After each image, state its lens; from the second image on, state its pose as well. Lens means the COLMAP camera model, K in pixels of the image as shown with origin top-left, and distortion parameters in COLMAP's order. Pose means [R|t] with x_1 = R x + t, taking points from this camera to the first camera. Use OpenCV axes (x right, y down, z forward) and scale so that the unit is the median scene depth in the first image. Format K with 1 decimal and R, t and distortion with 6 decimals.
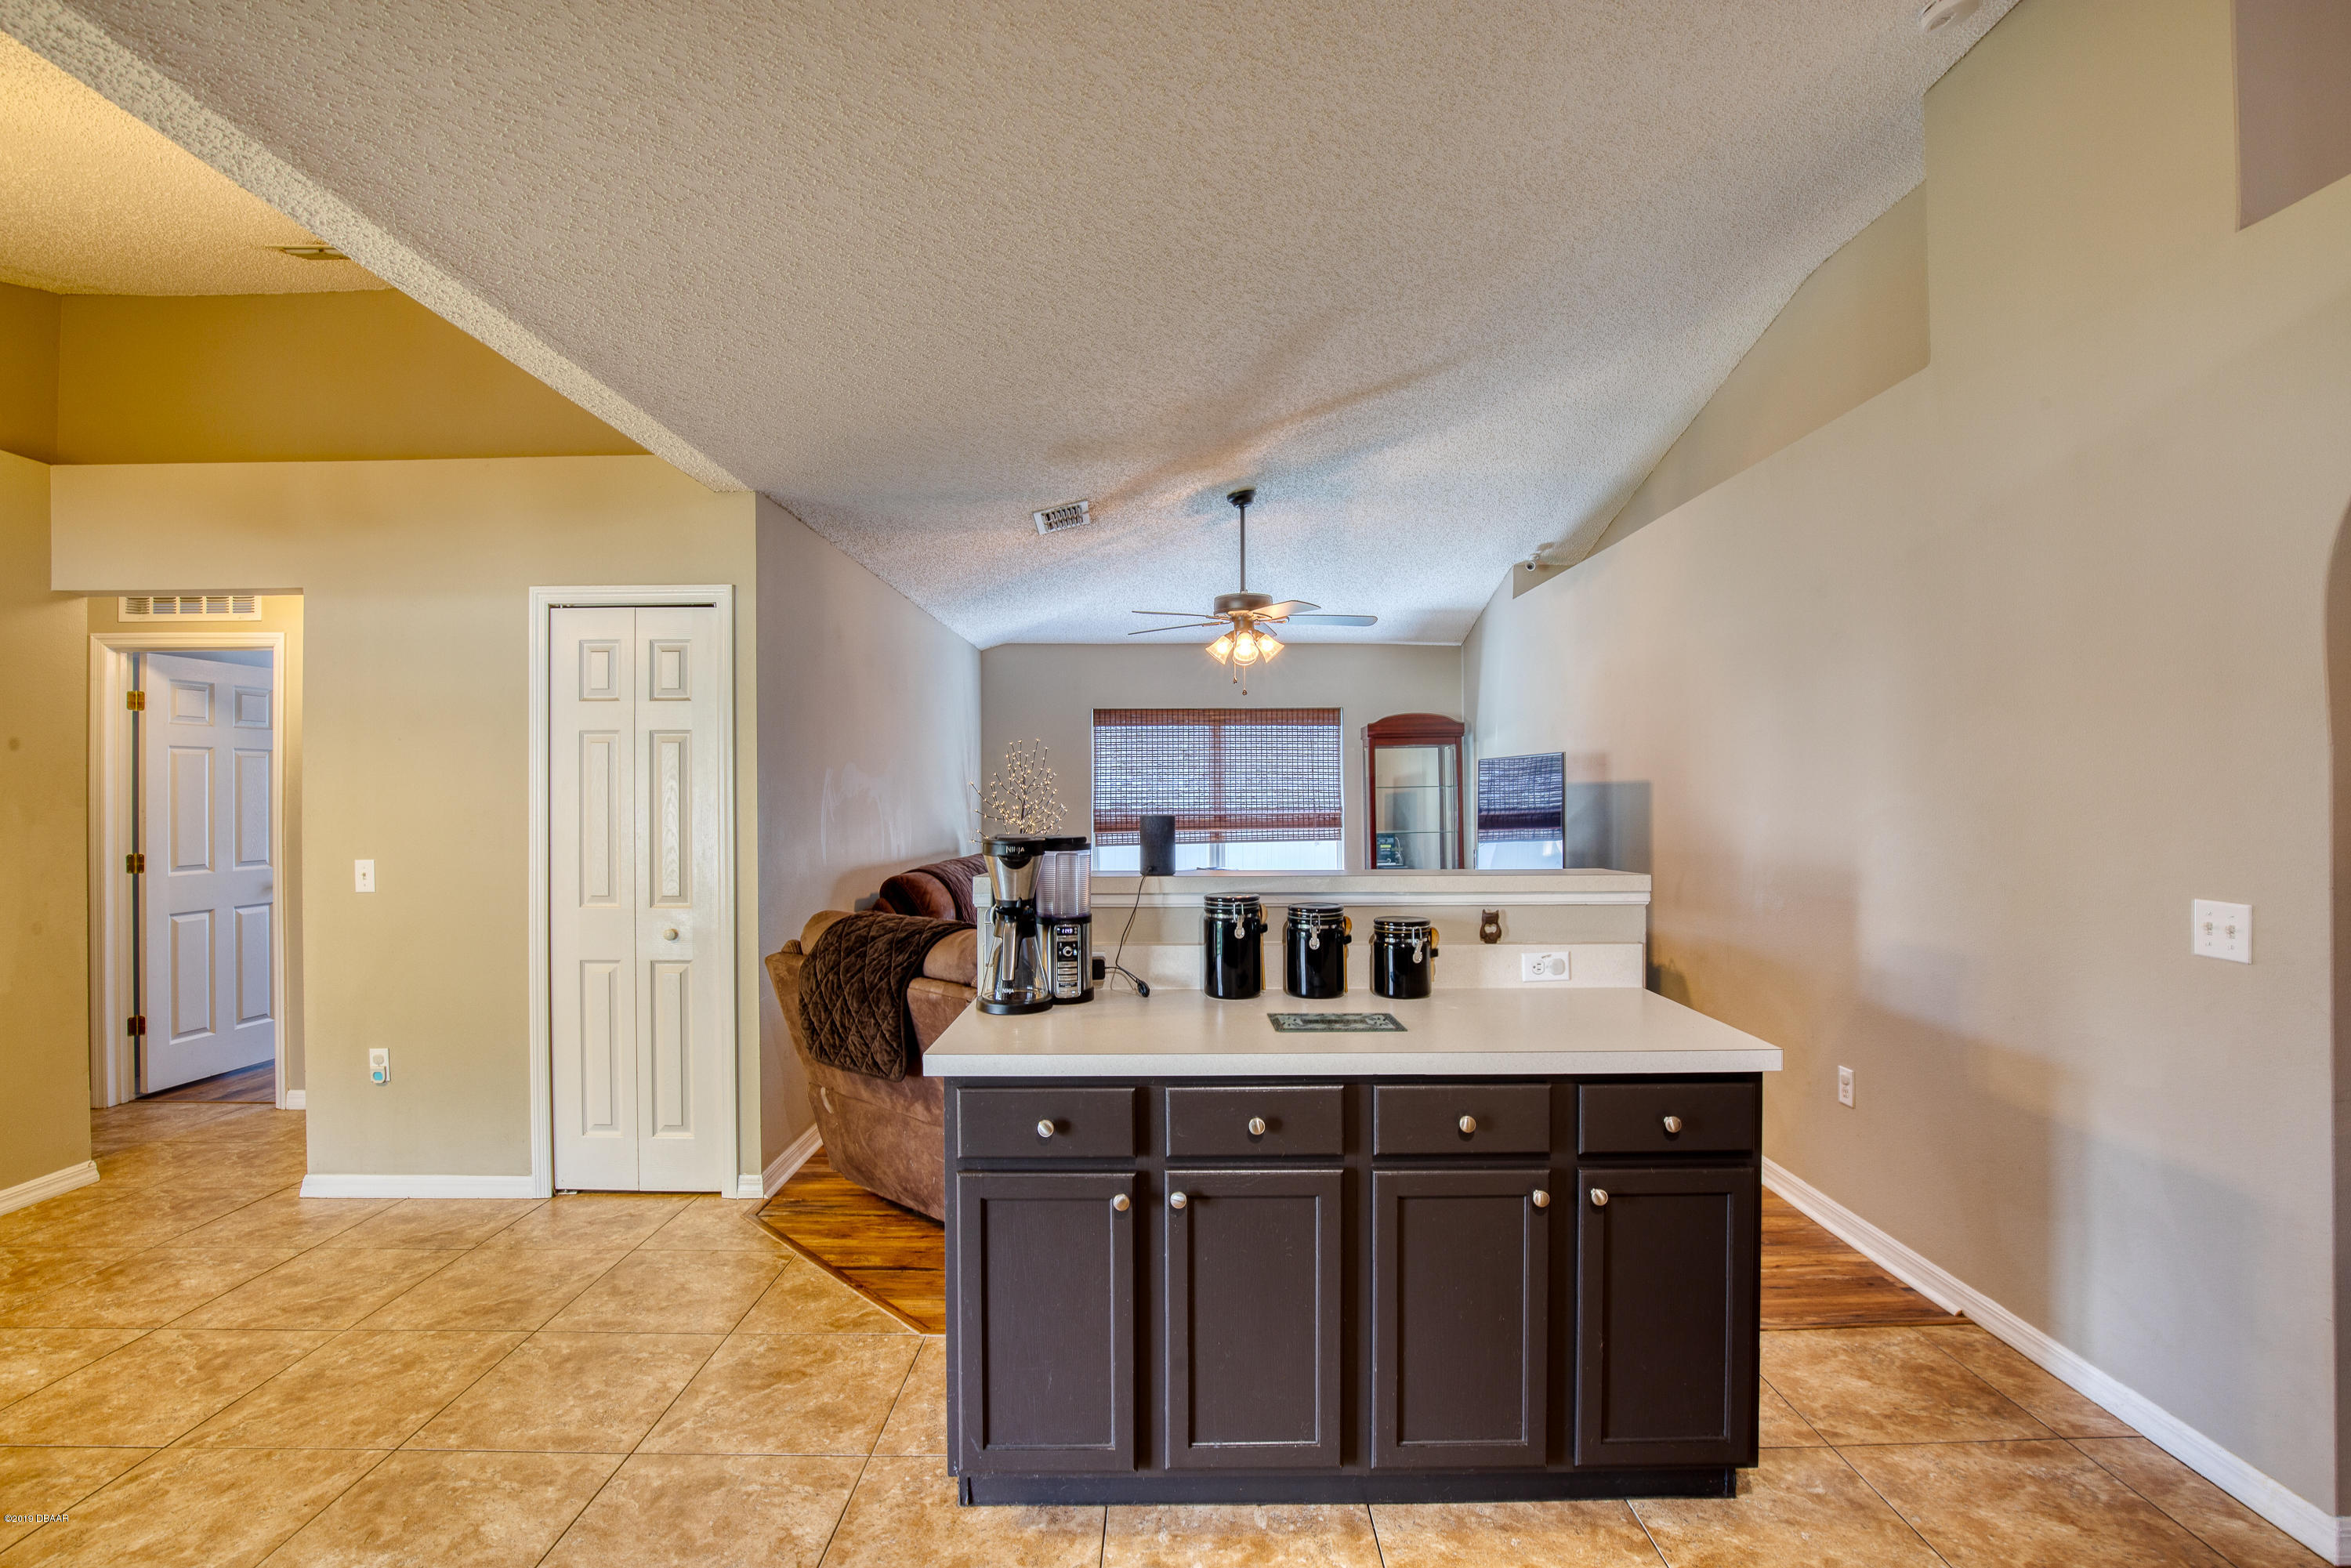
lens RADIAL K [[1086.5, 0, 1184.3], [0, 1086.5, 795.2], [0, 0, 1]] dist [-0.026547, 0.000581]
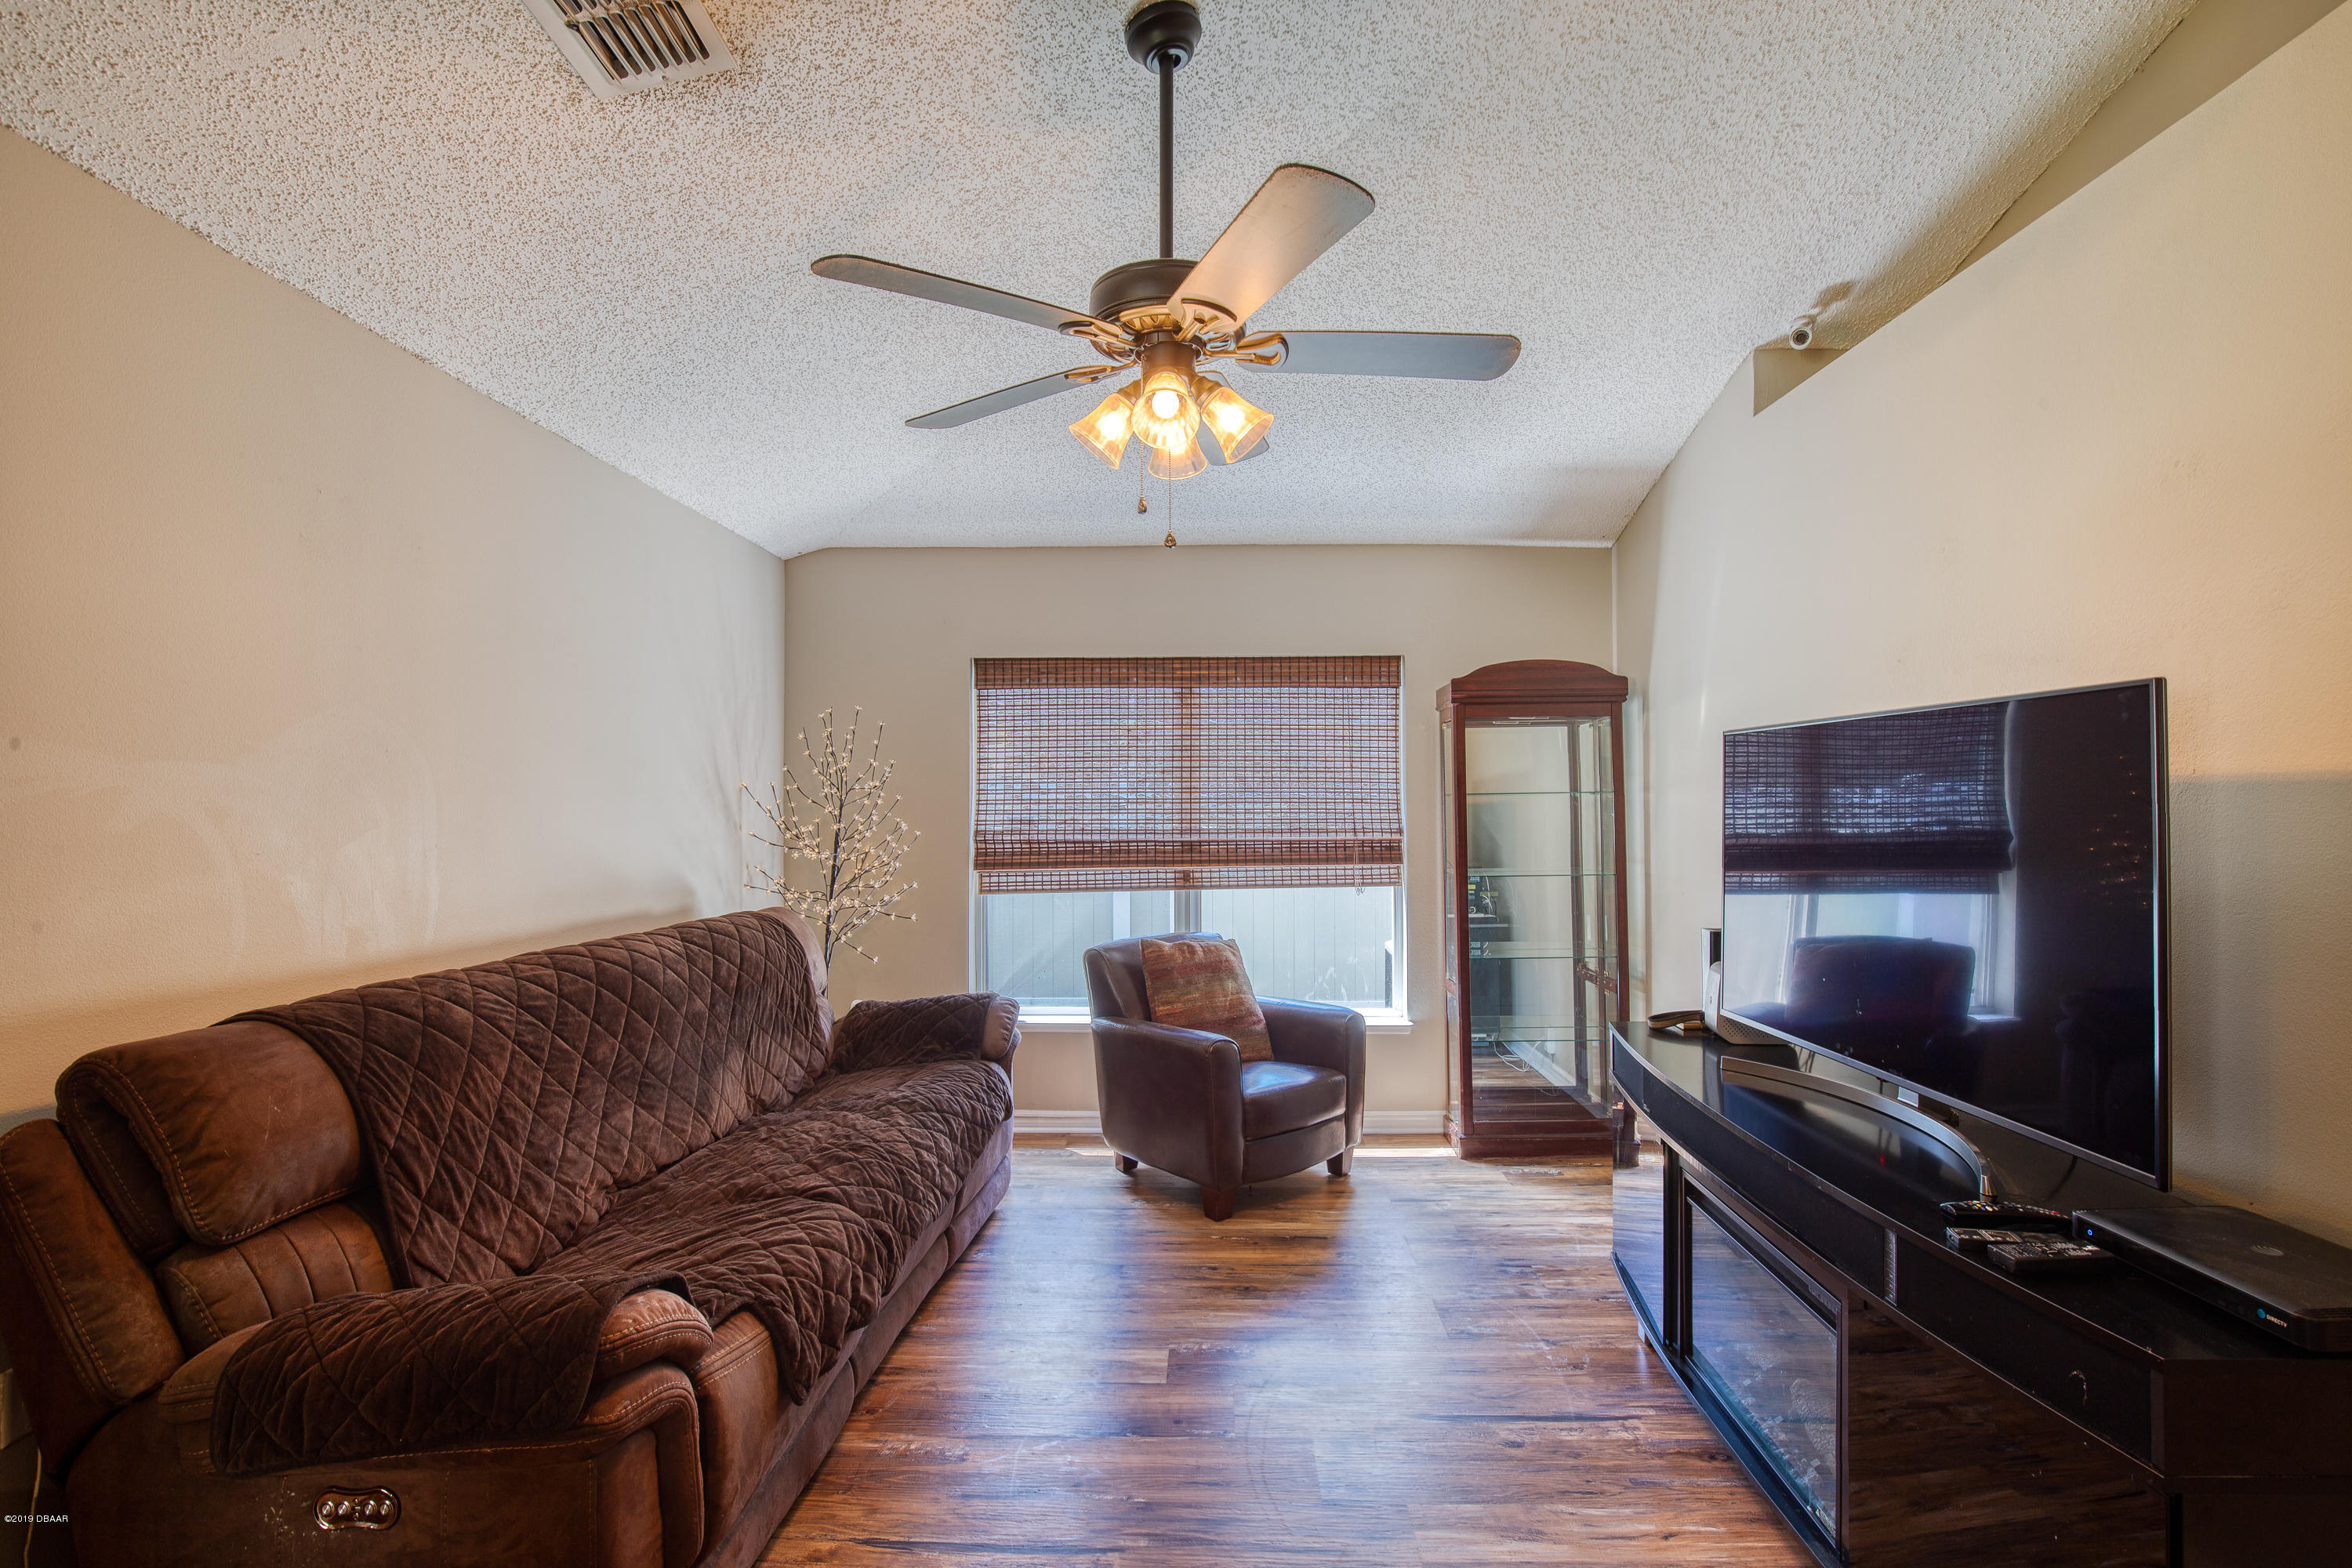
lens RADIAL K [[1087.0, 0, 1184.8], [0, 1087.0, 795.2], [0, 0, 1]] dist [-0.026547, 0.000581]
pose [[0.999269, 0.002987, -0.038108, 0.052407], [-0.003433, 0.999926, -0.011637, 0.000146], [0.038071, 0.011759, 0.999206, 0.426980]]
